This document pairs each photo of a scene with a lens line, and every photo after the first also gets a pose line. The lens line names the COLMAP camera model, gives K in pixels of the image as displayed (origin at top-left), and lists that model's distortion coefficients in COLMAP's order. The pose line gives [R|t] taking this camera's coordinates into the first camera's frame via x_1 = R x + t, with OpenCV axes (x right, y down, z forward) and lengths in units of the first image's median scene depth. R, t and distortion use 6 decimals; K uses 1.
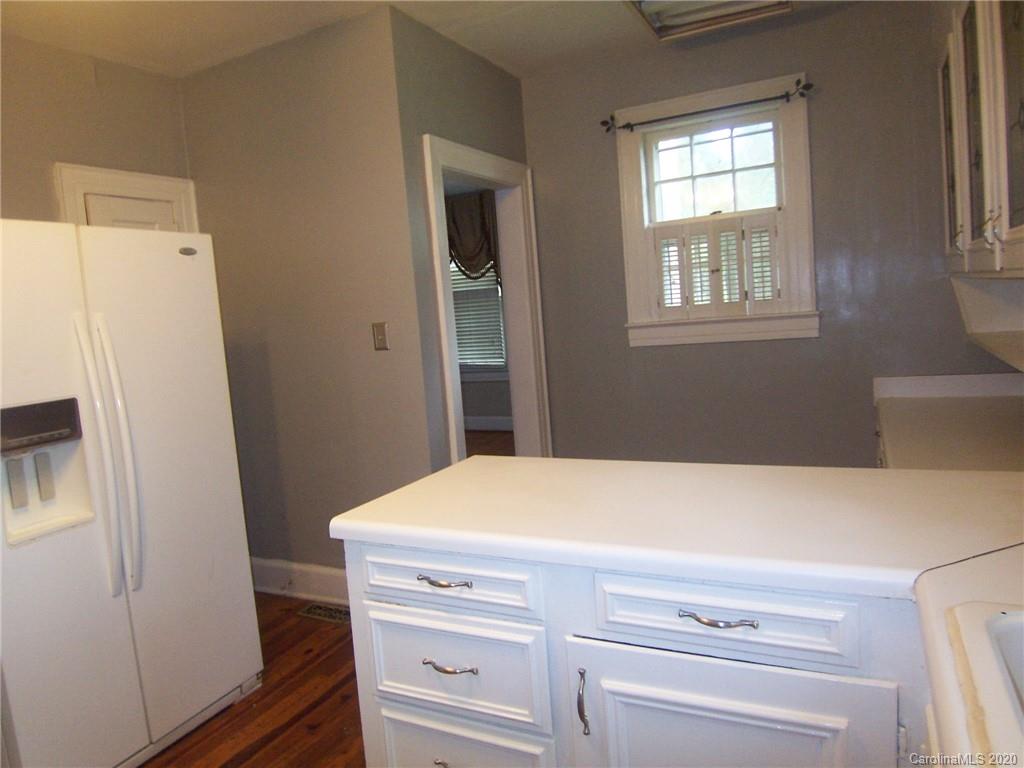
lens RADIAL K [[689.7, 0, 510.2], [0, 689.7, 375.2], [0, 0, 1]] dist [-0.018370, -0.036181]
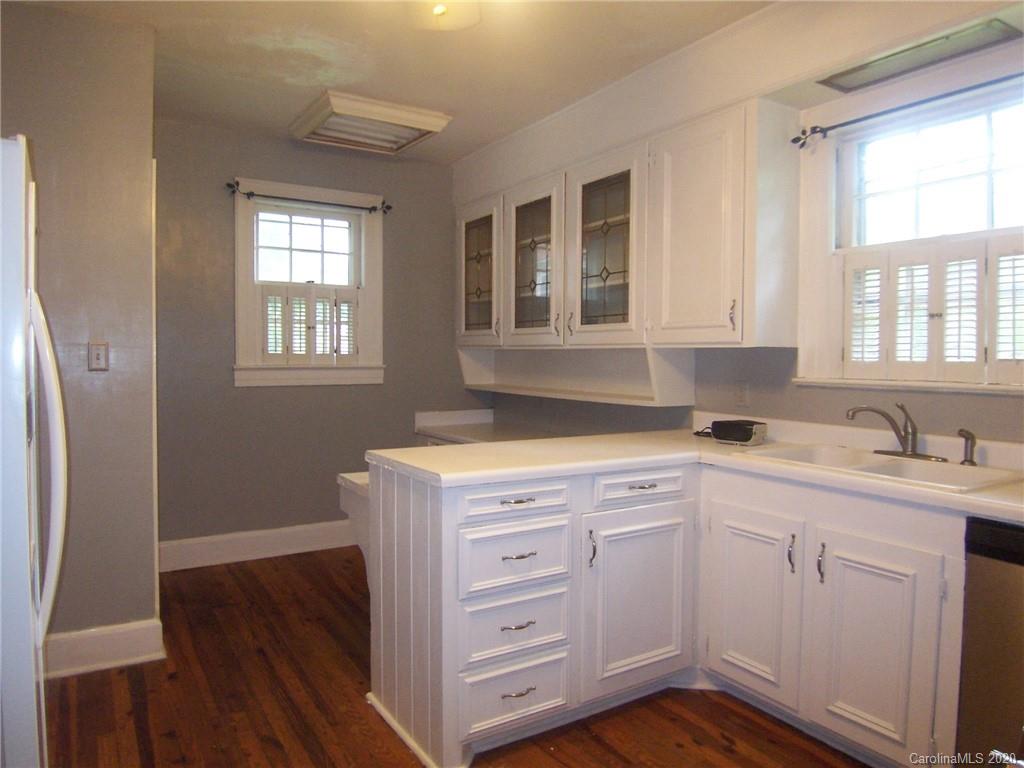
lens RADIAL K [[689.7, 0, 499.4], [0, 689.7, 376.8], [0, 0, 1]] dist [-0.018370, -0.036181]
pose [[0.527402, 0.058732, 0.847583, -0.581725], [0.032321, 0.995499, -0.089093, 0.059729], [-0.849001, 0.074382, 0.523130, 0.067846]]
